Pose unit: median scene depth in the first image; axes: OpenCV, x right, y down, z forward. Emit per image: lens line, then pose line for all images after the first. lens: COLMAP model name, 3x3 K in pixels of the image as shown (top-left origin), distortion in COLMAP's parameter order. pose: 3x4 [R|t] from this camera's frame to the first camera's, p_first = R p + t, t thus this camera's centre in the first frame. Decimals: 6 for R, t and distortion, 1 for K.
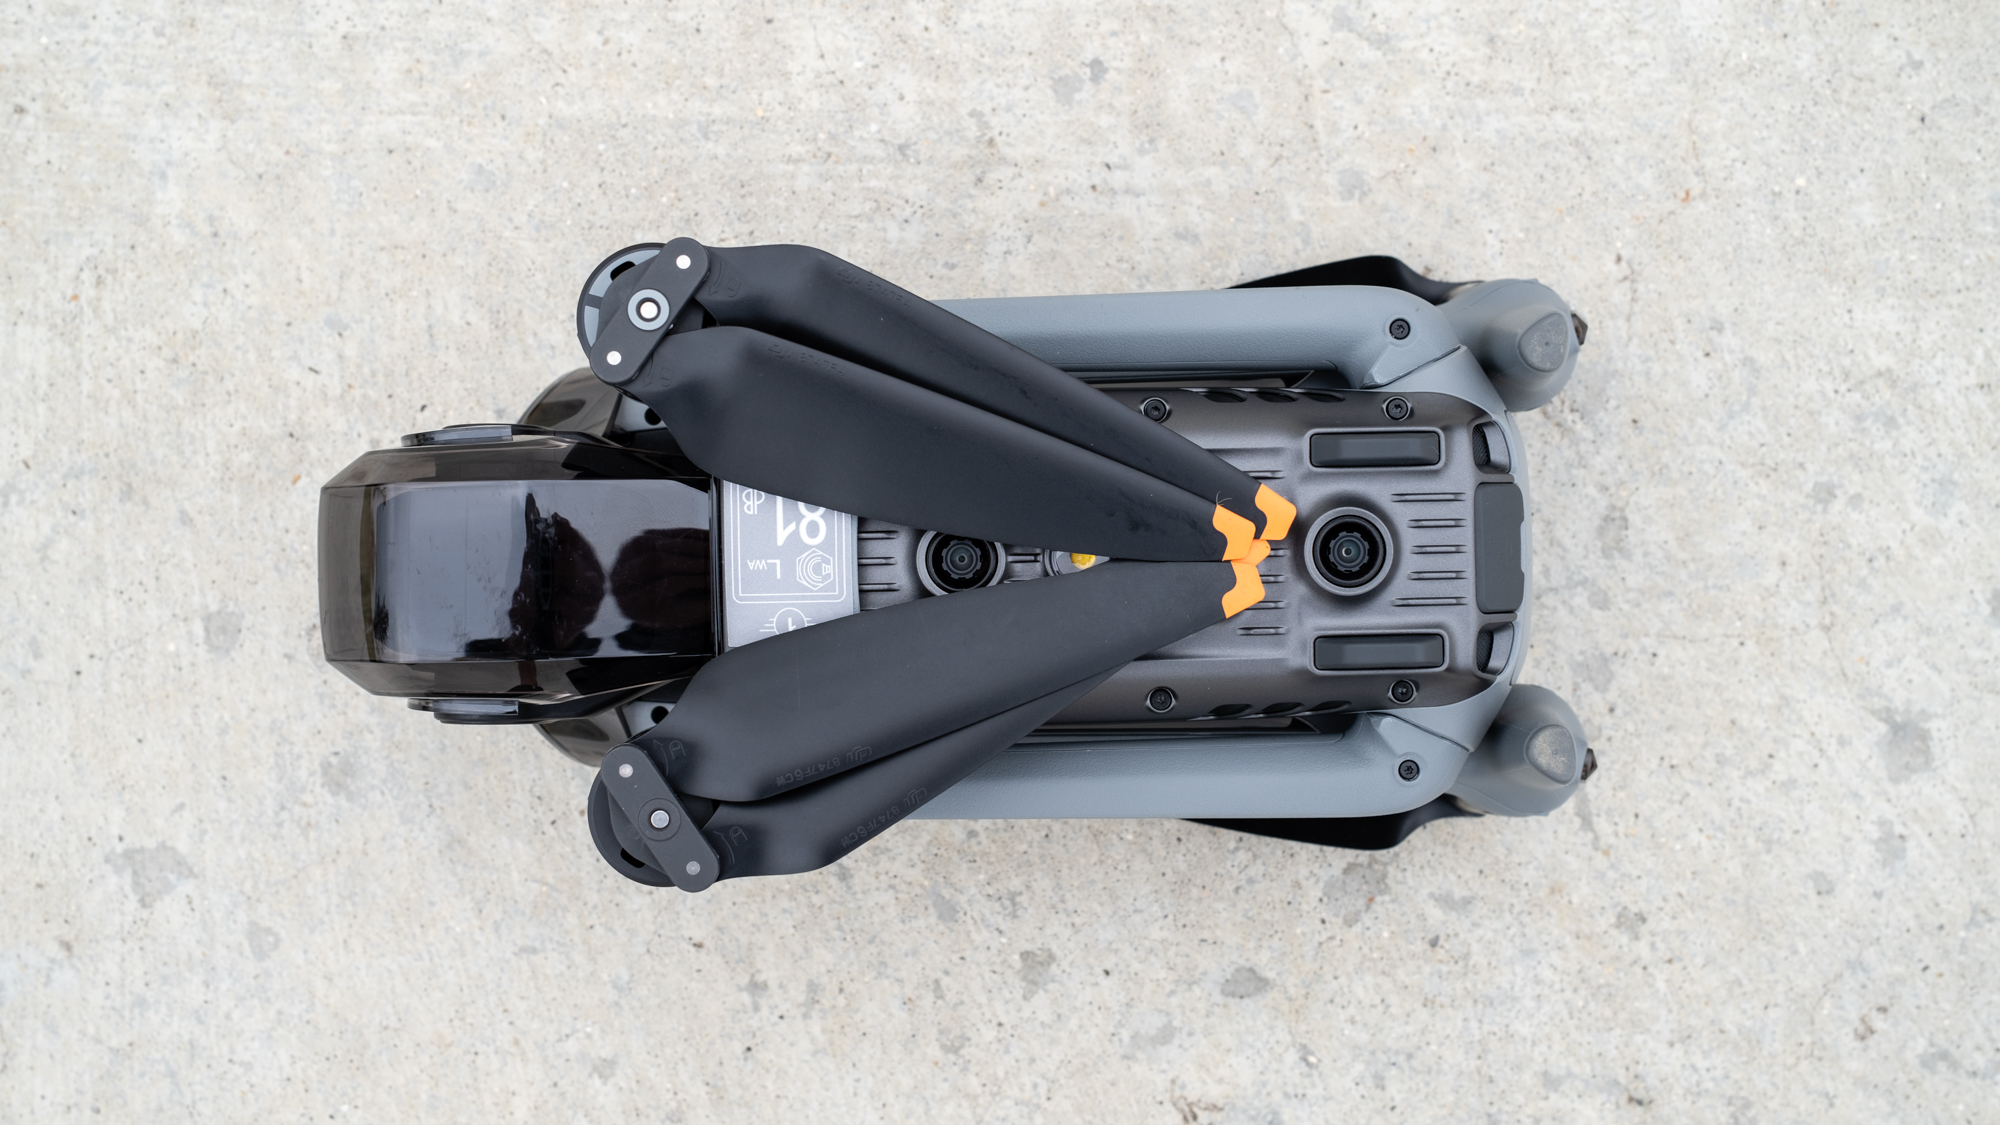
lens RADIAL K [[2200.7, 0, 1000.0], [0, 2200.7, 562.5], [0, 0, 1]] dist [-0.050116, 0.173066]
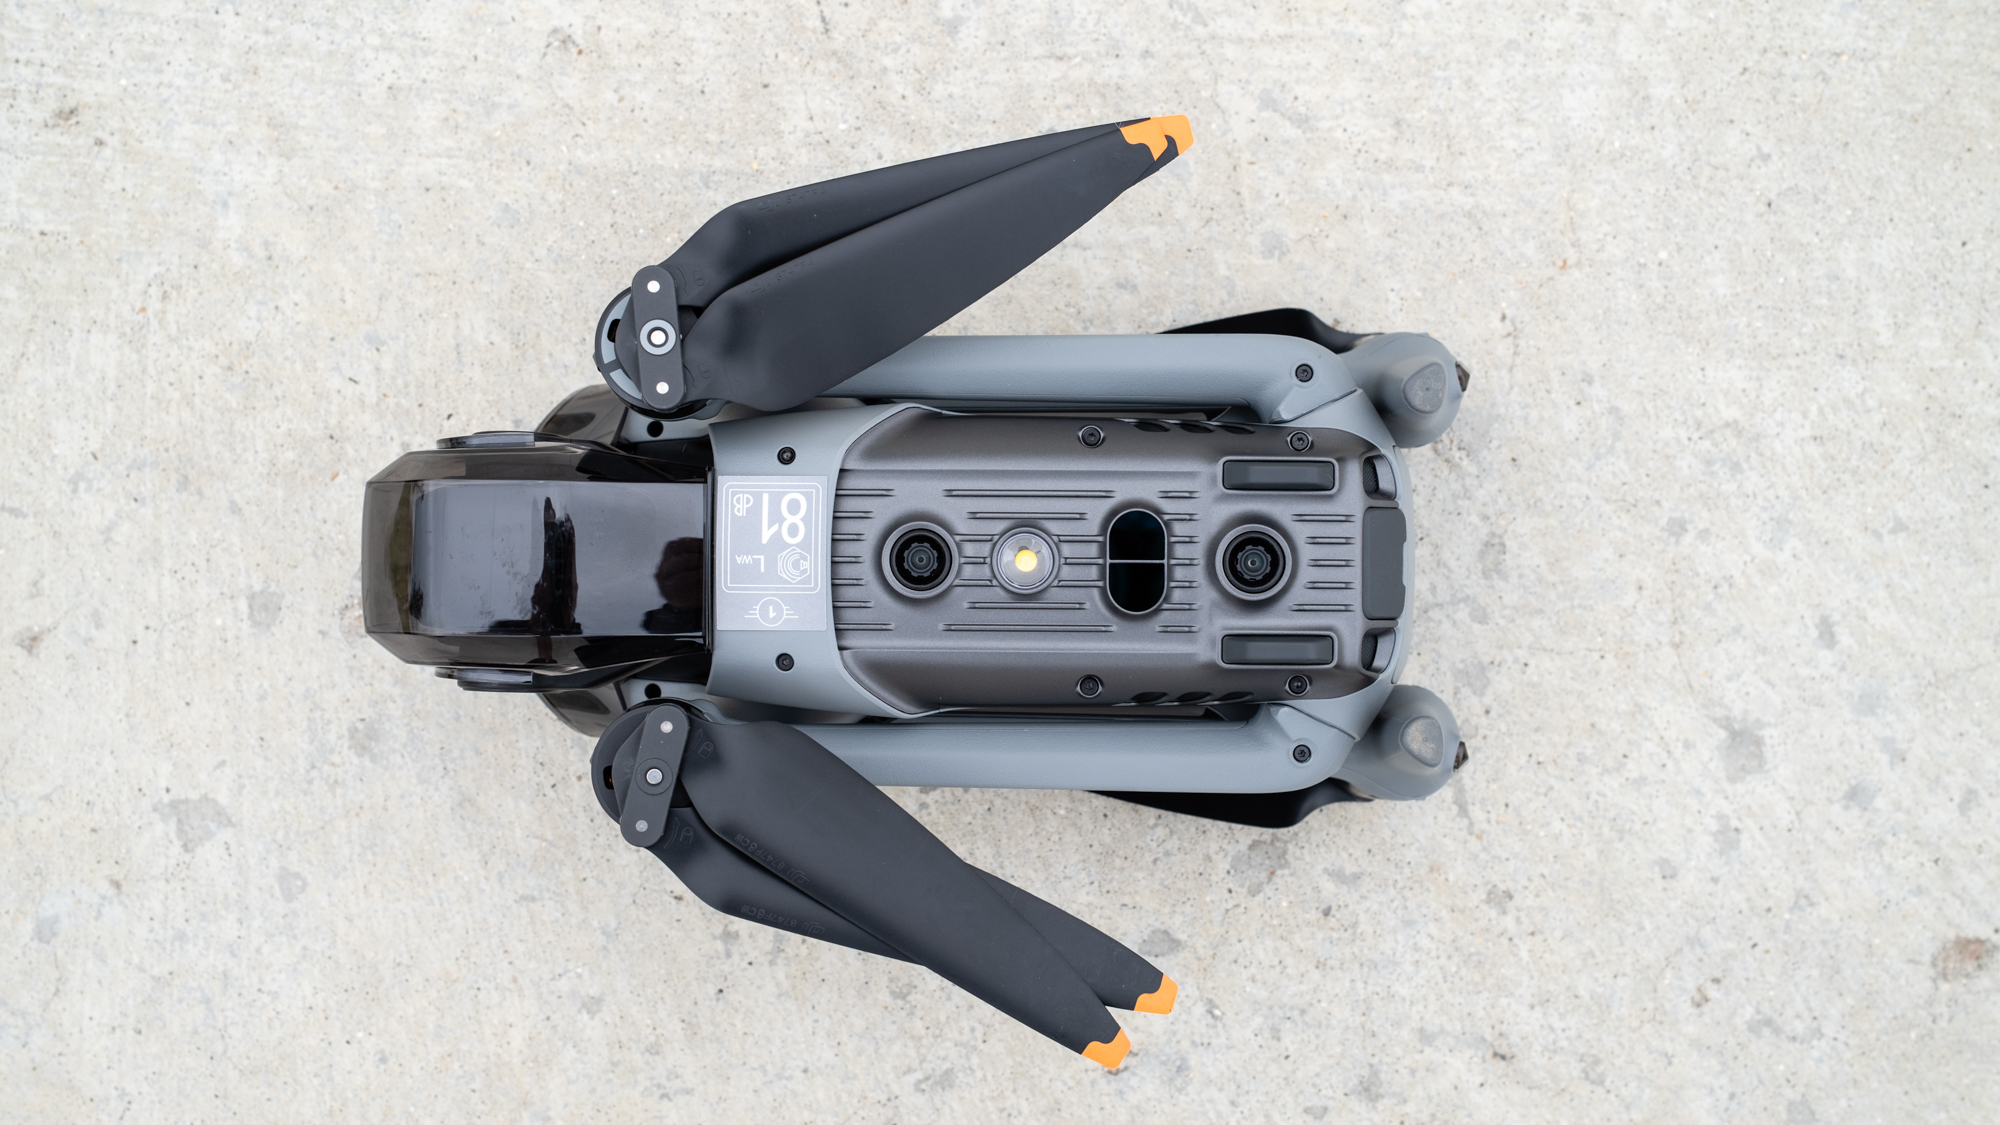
lens RADIAL K [[2200.7, 0, 1000.0], [0, 2200.7, 562.5], [0, 0, 1]] dist [-0.050116, 0.173066]
pose [[0.999442, 0.028648, 0.017169, 0.003752], [-0.028401, 0.999492, -0.014479, 0.013291], [-0.017575, 0.013984, 0.999748, -0.137307]]
